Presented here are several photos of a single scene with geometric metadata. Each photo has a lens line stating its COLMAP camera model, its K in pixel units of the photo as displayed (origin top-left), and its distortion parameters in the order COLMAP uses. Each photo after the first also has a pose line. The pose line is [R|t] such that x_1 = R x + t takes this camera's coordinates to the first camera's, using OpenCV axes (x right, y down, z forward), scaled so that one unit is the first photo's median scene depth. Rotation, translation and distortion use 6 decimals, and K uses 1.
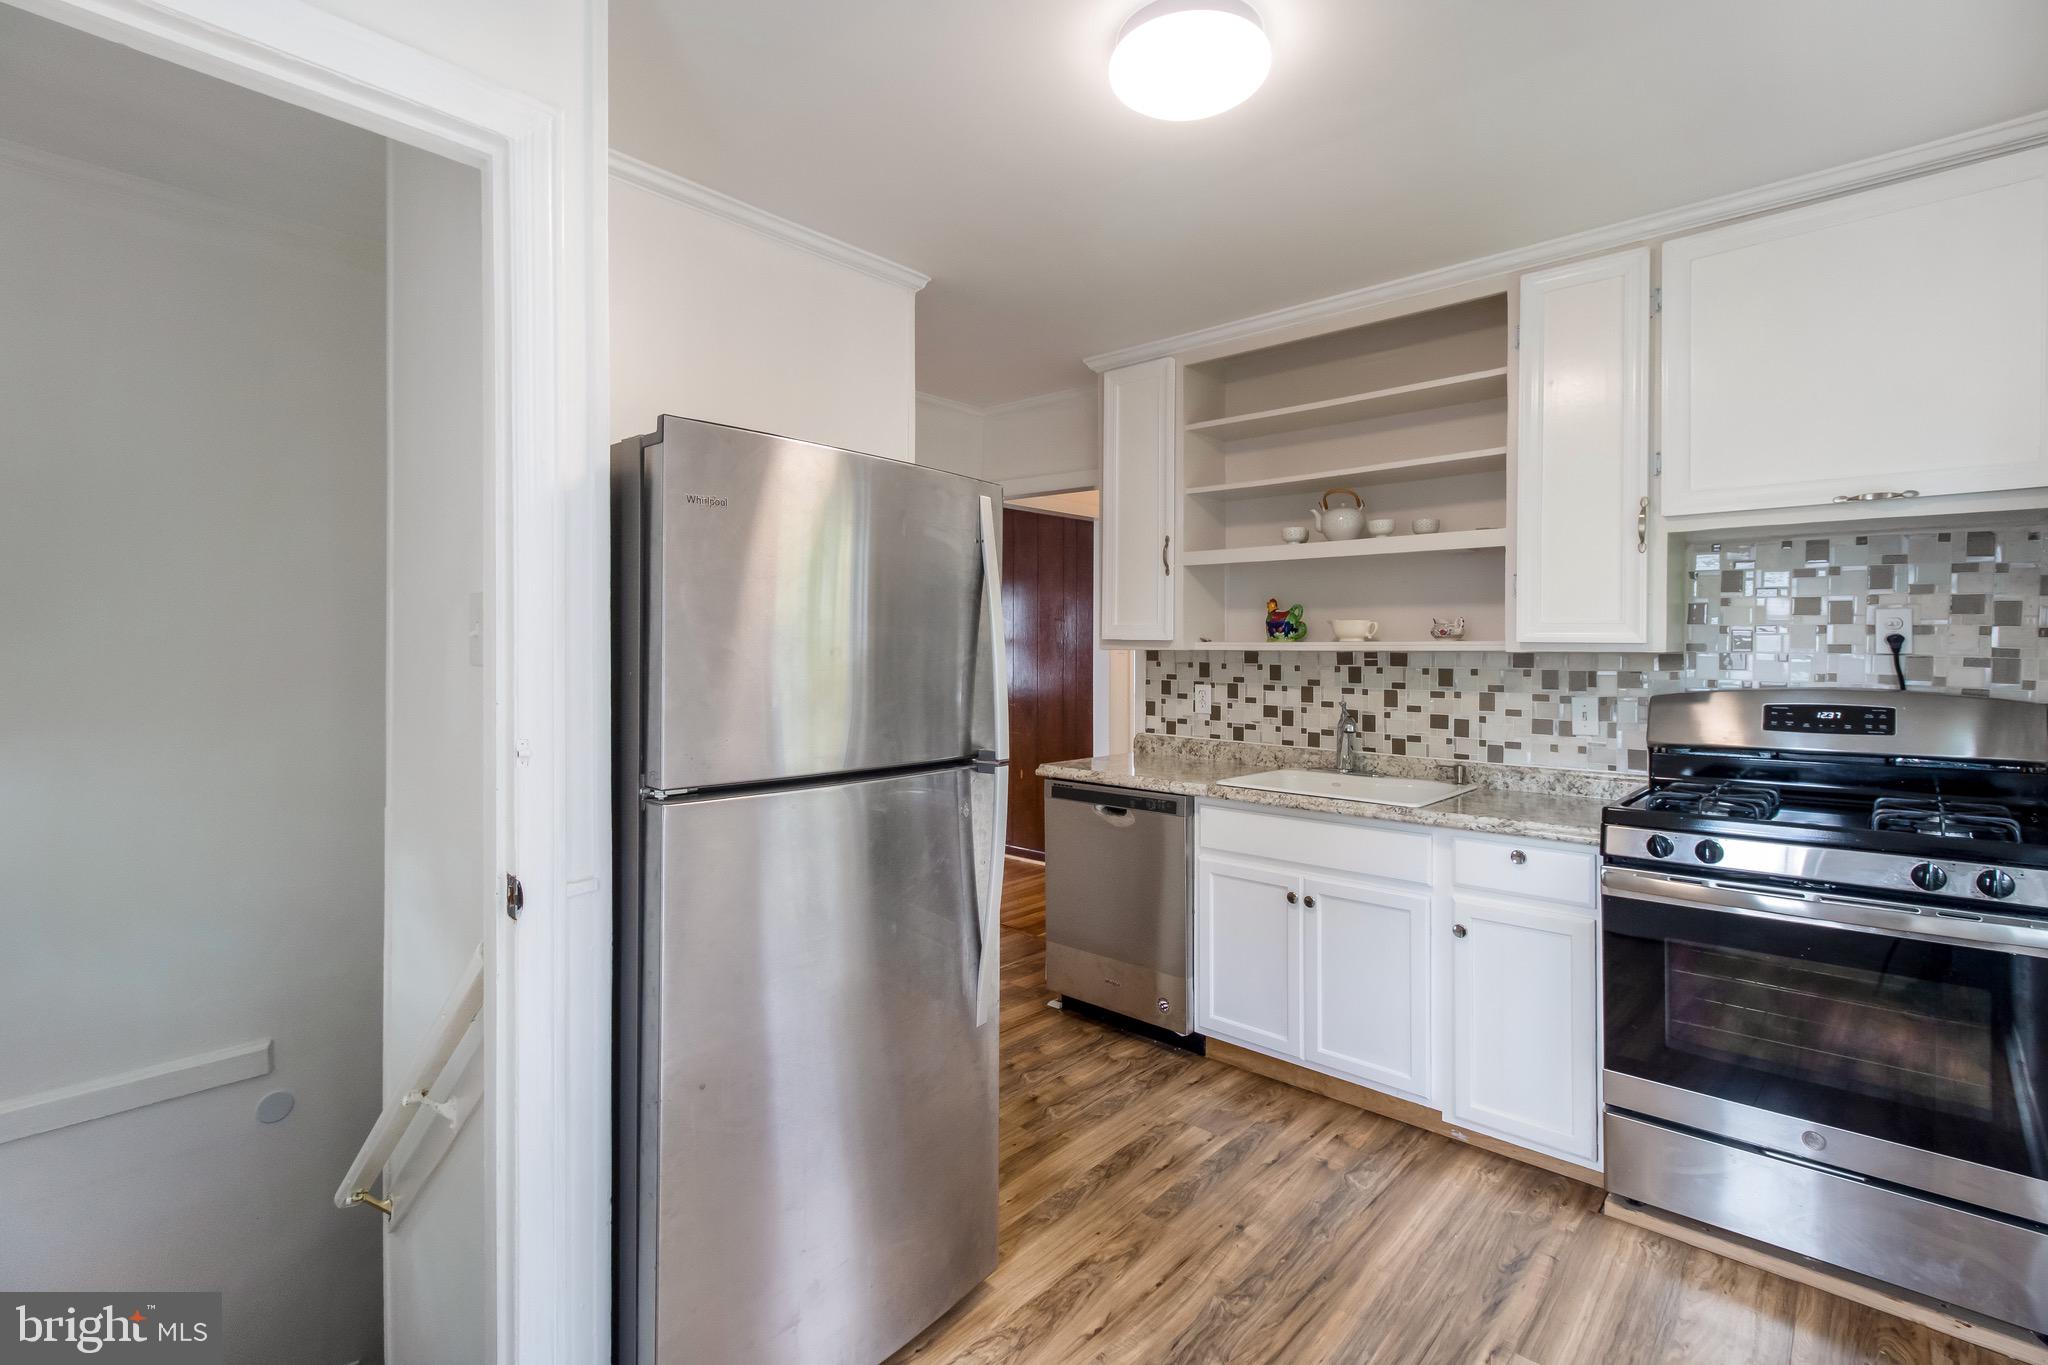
lens RADIAL K [[963.0, 0, 1009.8], [0, 963.0, 651.6], [0, 0, 1]] dist [0.009370, -0.007231]
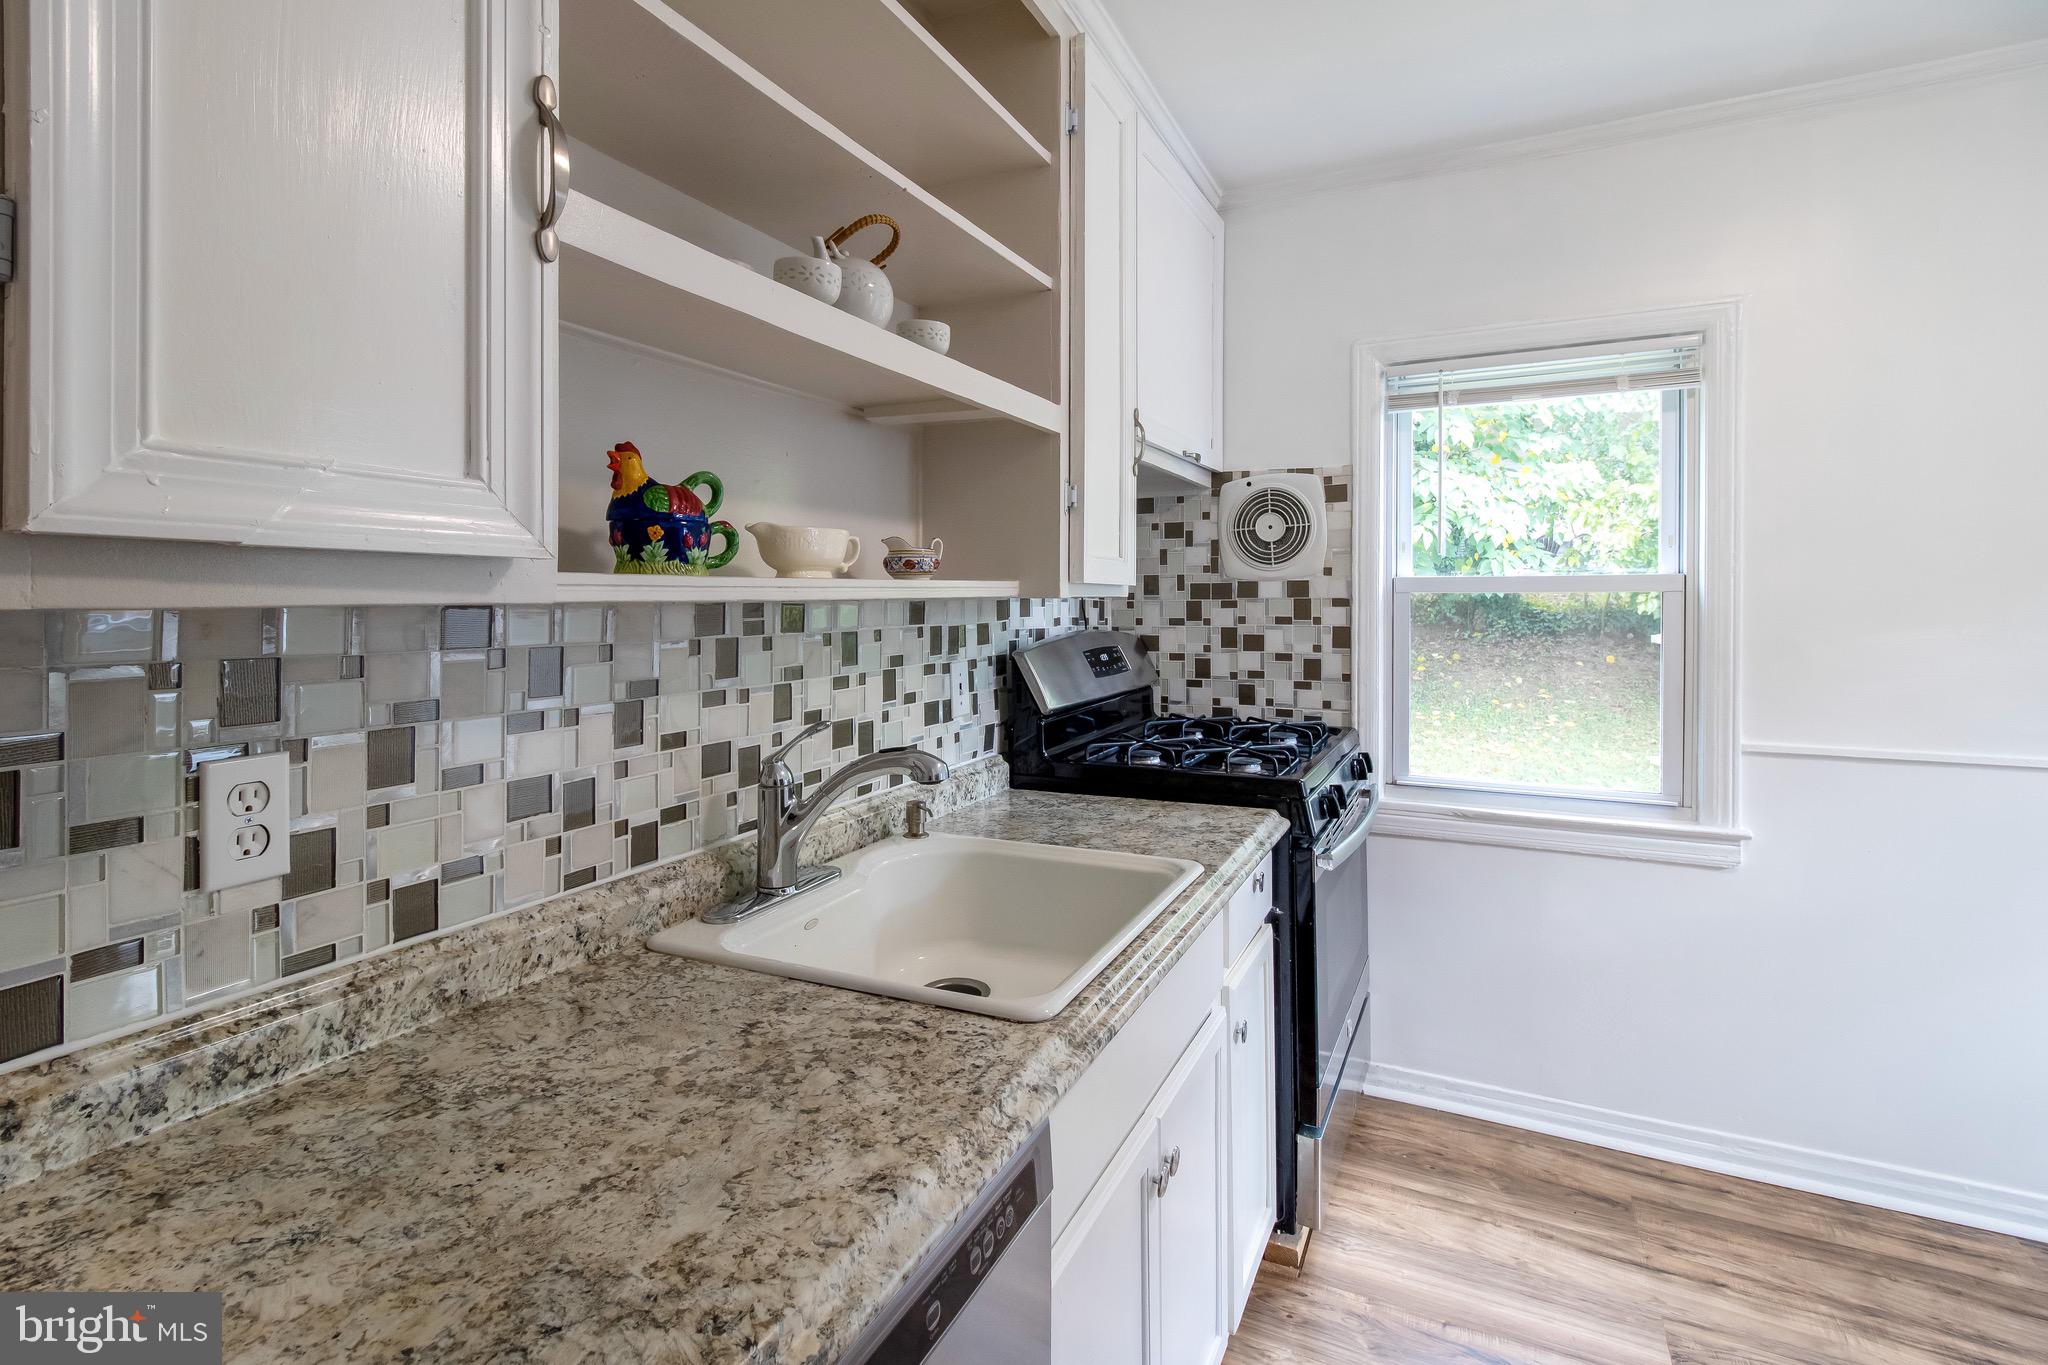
lens RADIAL K [[963.0, 0, 1012.1], [0, 963.0, 606.3], [0, 0, 1]] dist [0.009370, -0.007231]
pose [[-0.281873, -0.011208, 0.959386, -0.090852], [0.009108, 0.999855, 0.014357, -0.003624], [-0.959409, 0.012785, -0.281730, 1.183635]]
